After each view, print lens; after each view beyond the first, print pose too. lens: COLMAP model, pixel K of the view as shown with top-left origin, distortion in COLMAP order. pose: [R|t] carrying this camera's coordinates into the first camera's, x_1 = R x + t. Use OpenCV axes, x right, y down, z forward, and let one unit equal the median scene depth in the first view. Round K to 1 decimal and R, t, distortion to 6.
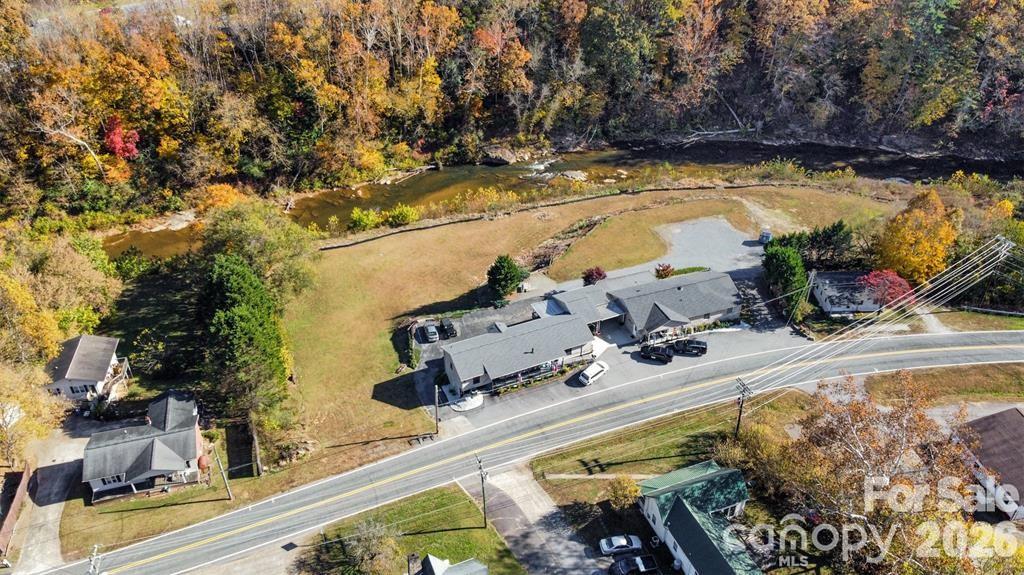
lens RADIAL K [[782.2, 0, 507.4], [0, 782.2, 287.1], [0, 0, 1]] dist [-0.005593, -0.006482]
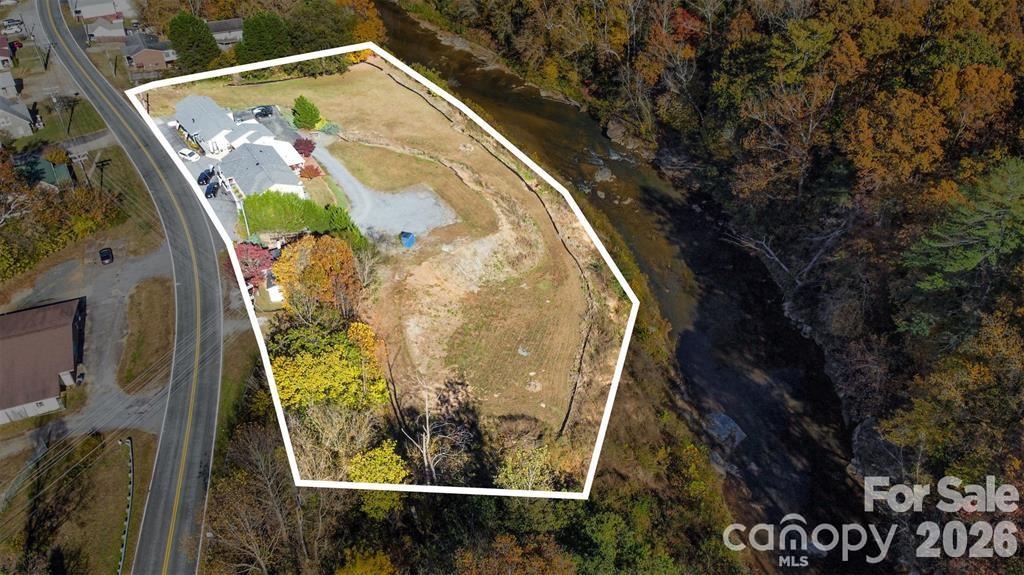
lens RADIAL K [[782.2, 0, 507.4], [0, 782.2, 287.1], [0, 0, 1]] dist [-0.005593, -0.006482]
pose [[0.199881, 0.606272, -0.769729, 0.923305], [-0.553501, 0.718095, 0.421872, -0.403841], [0.808507, 0.341722, 0.479105, 0.549105]]
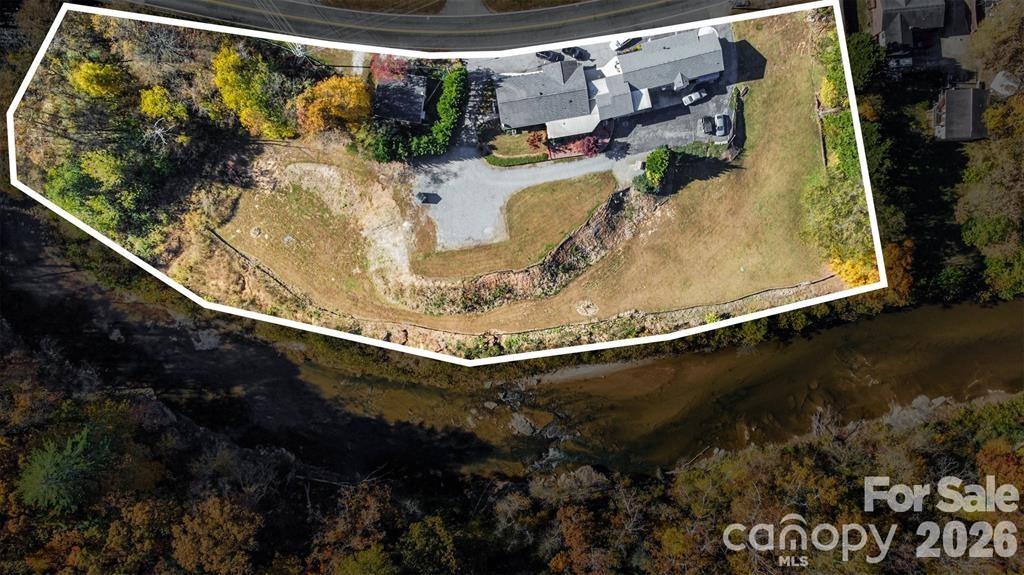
lens RADIAL K [[782.2, 0, 507.4], [0, 782.2, 287.1], [0, 0, 1]] dist [-0.005593, -0.006482]
pose [[-0.980381, -0.195905, 0.021782, 0.125754], [0.134377, -0.583417, 0.800979, -0.873974], [-0.144208, 0.788192, 0.598296, 0.322692]]
